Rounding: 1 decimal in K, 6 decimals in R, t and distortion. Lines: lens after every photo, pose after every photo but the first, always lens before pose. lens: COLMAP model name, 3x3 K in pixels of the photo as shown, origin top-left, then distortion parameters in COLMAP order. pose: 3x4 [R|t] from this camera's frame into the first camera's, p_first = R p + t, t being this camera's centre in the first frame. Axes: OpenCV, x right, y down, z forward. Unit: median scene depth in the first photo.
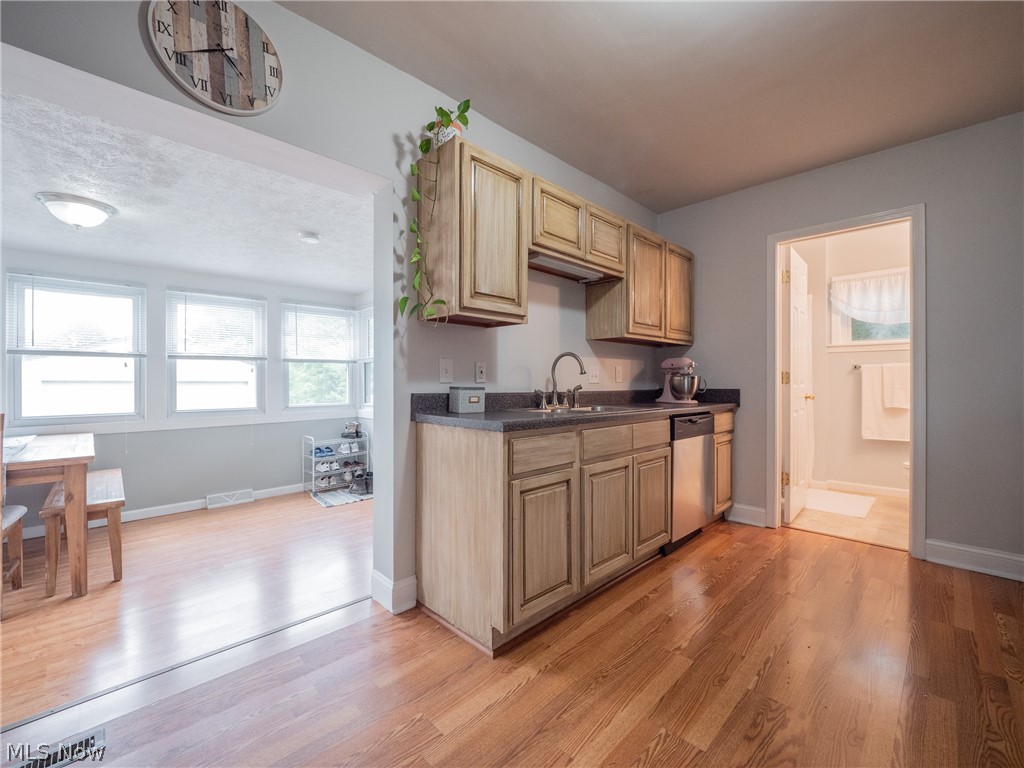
lens RADIAL K [[435.8, 0, 508.7], [0, 435.8, 383.8], [0, 0, 1]] dist [-0.011128, -0.000970]
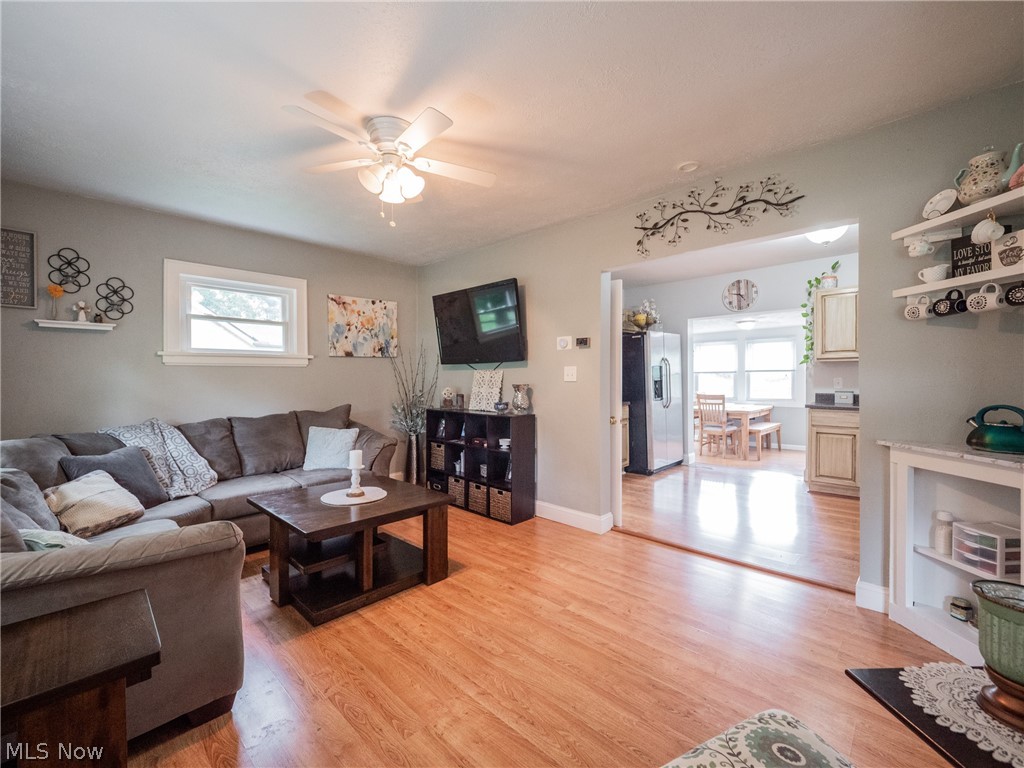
lens RADIAL K [[435.8, 0, 510.3], [0, 435.8, 378.3], [0, 0, 1]] dist [-0.011128, -0.000970]
pose [[0.040287, 0.006905, -0.999164, 2.039161], [0.003377, 0.999969, 0.007047, -0.079410], [0.999182, -0.003658, 0.040262, -0.752028]]
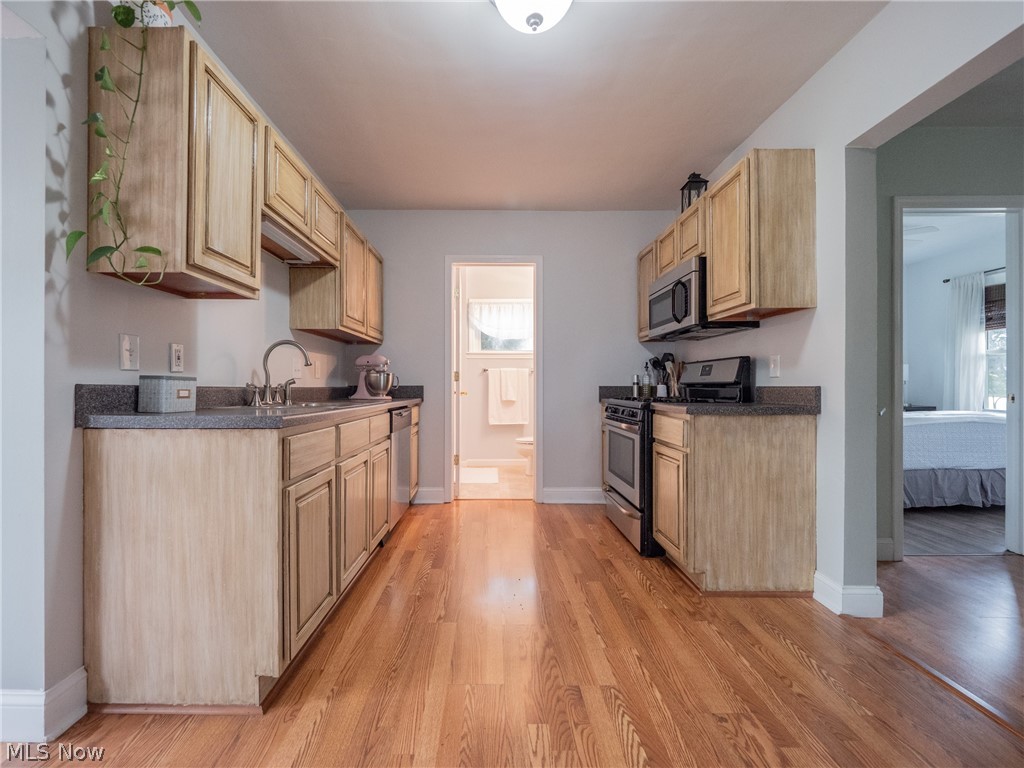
lens RADIAL K [[435.8, 0, 510.1], [0, 435.8, 386.3], [0, 0, 1]] dist [-0.011128, -0.000970]
pose [[0.688657, -0.000025, 0.725087, -0.237911], [0.000296, 1.000000, -0.000247, 0.025254], [-0.725087, 0.000384, 0.688657, 0.102225]]
